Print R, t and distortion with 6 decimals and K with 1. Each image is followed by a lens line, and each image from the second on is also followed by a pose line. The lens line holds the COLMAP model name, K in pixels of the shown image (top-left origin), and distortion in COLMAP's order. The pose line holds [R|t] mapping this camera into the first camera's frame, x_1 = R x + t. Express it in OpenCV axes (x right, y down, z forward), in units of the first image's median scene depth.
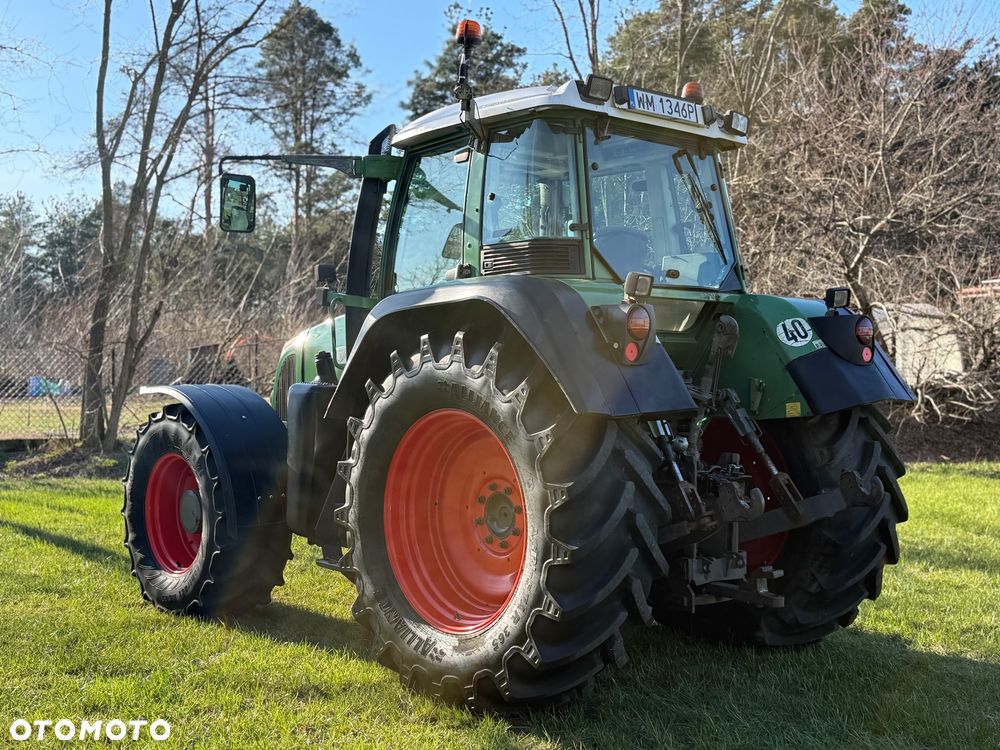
lens RADIAL K [[1181.2, 0, 500.9], [0, 1181.2, 369.9], [0, 0, 1]] dist [0.216772, -0.531317]
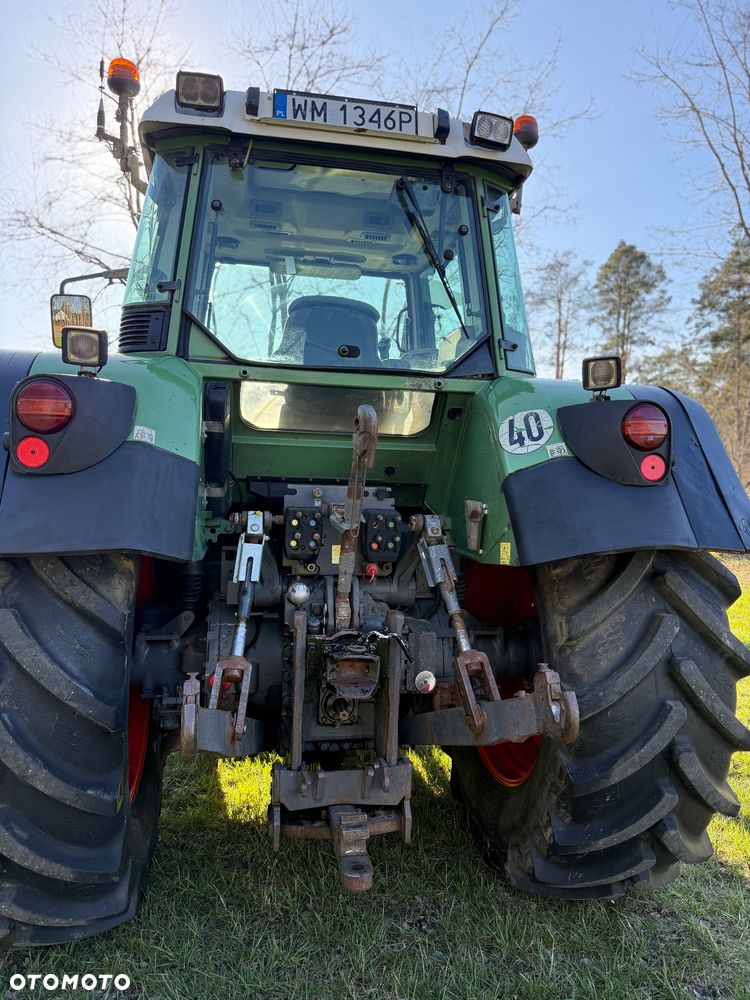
lens RADIAL K [[726.9, 0, 375.0], [0, 726.9, 500.0], [0, 0, 1]] dist [0.039354, -0.000390]
pose [[0.872507, 0.027216, -0.487843, 0.353413], [-0.015870, 0.999499, 0.027376, -0.004209], [0.488344, -0.016144, 0.872502, 0.596814]]
